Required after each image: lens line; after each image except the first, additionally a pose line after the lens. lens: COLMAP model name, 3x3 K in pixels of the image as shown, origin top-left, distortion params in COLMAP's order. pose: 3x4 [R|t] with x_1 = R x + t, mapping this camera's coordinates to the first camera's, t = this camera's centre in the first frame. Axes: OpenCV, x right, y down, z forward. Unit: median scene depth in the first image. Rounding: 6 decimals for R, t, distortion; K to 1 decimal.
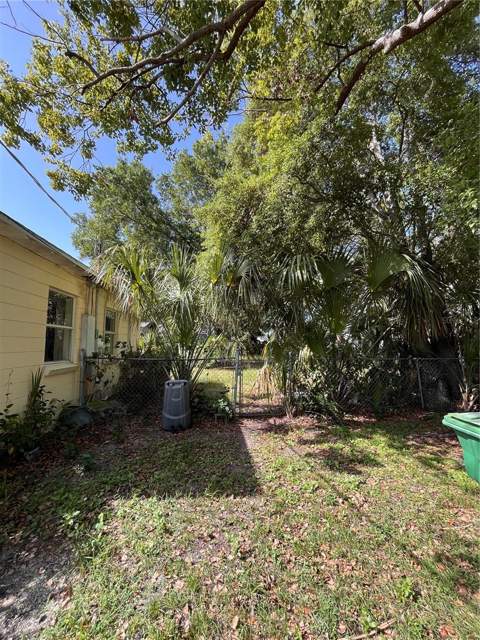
lens RADIAL K [[262.0, 0, 240.0], [0, 262.0, 320.0], [0, 0, 1]] dist [-0.000984, 0.000035]
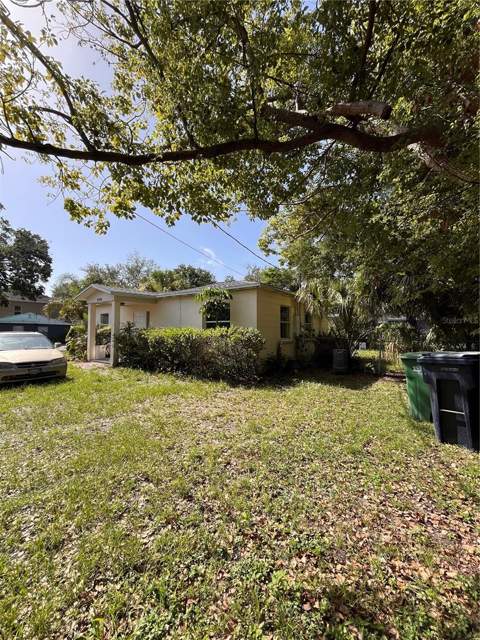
lens RADIAL K [[262.0, 0, 240.0], [0, 262.0, 320.0], [0, 0, 1]] dist [-0.000984, 0.000035]
pose [[0.737958, -0.028267, -0.674255, 0.450965], [0.057984, 0.998083, 0.021619, -0.054296], [0.672352, -0.055050, 0.738182, -0.766599]]
